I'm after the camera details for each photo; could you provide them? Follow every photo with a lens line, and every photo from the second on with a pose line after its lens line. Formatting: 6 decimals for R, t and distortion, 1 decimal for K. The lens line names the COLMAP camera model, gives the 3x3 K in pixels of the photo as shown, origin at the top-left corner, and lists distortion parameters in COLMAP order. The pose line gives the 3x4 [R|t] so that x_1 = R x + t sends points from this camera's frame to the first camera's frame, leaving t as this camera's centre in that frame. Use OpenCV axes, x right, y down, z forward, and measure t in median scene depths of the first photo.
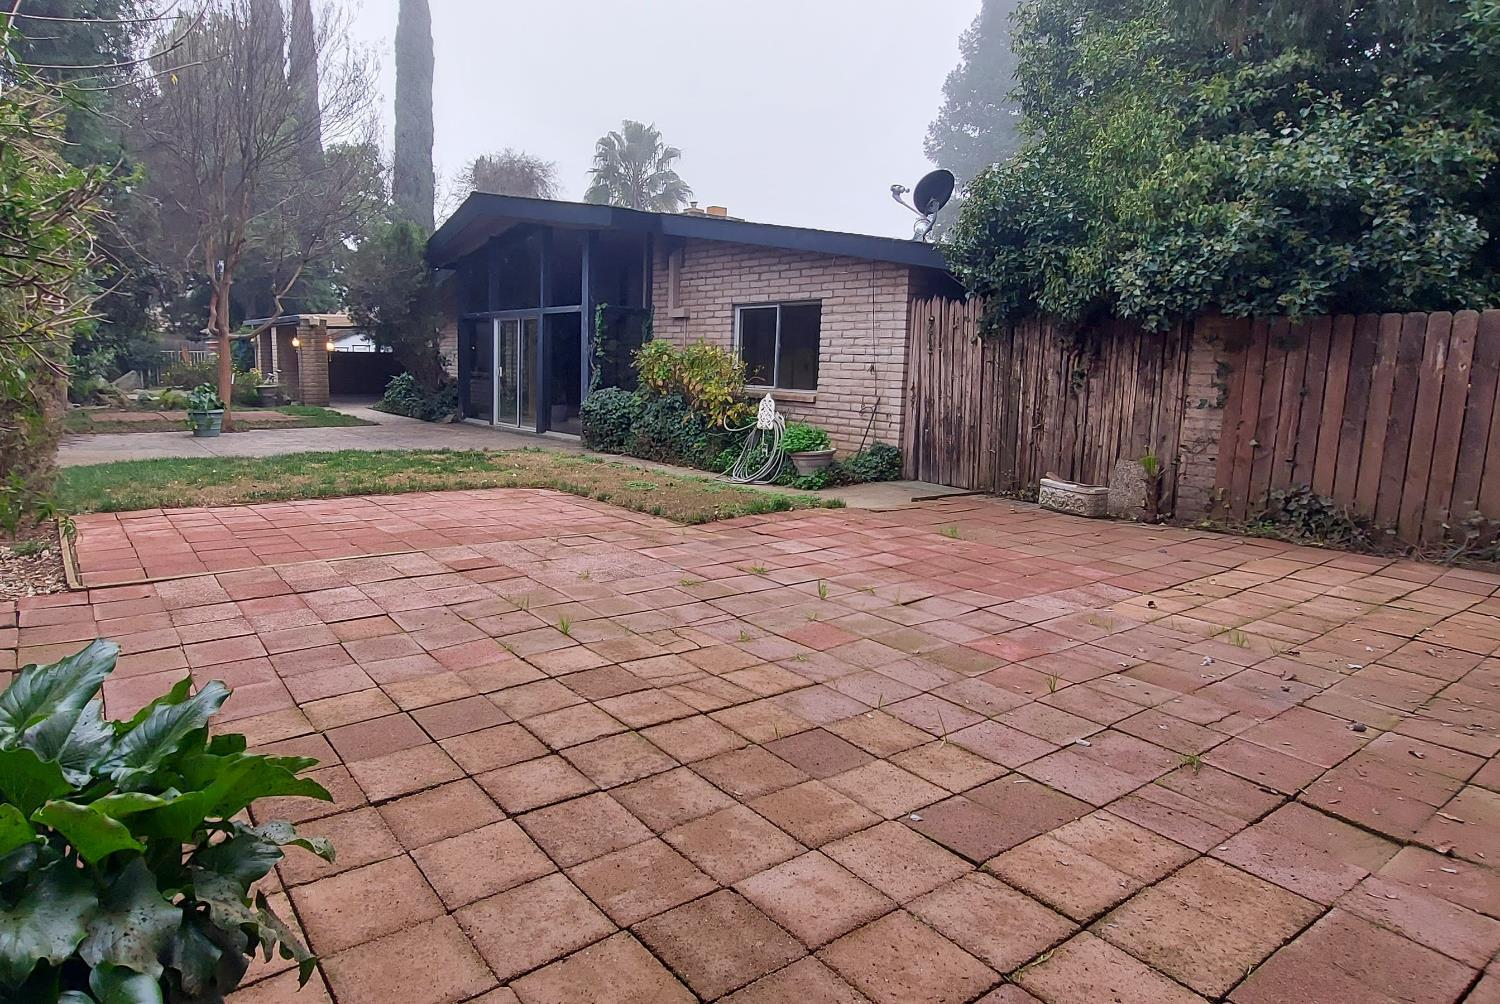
lens RADIAL K [[913.6, 0, 746.9], [0, 913.6, 502.8], [0, 0, 1]] dist [-0.009062, -0.000247]
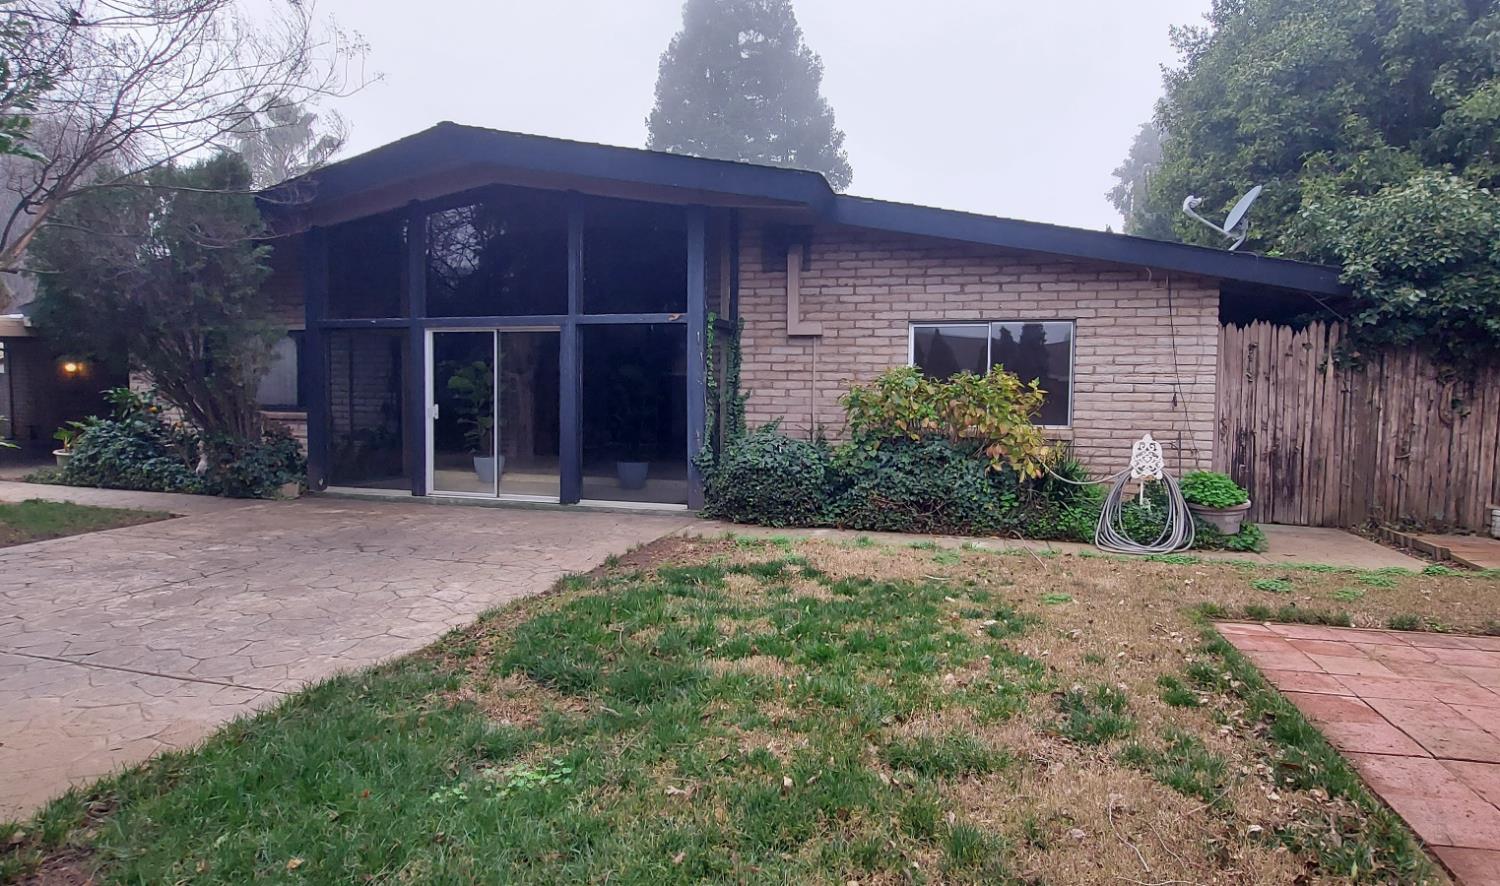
lens RADIAL K [[763.6, 0, 751.4], [0, 763.6, 438.6], [0, 0, 1]] dist [-0.012486, -0.000268]
pose [[0.788963, -0.055883, 0.611894, -0.605340], [0.102004, 0.993949, -0.040748, -0.115841], [-0.605915, 0.094564, 0.789889, 0.642840]]
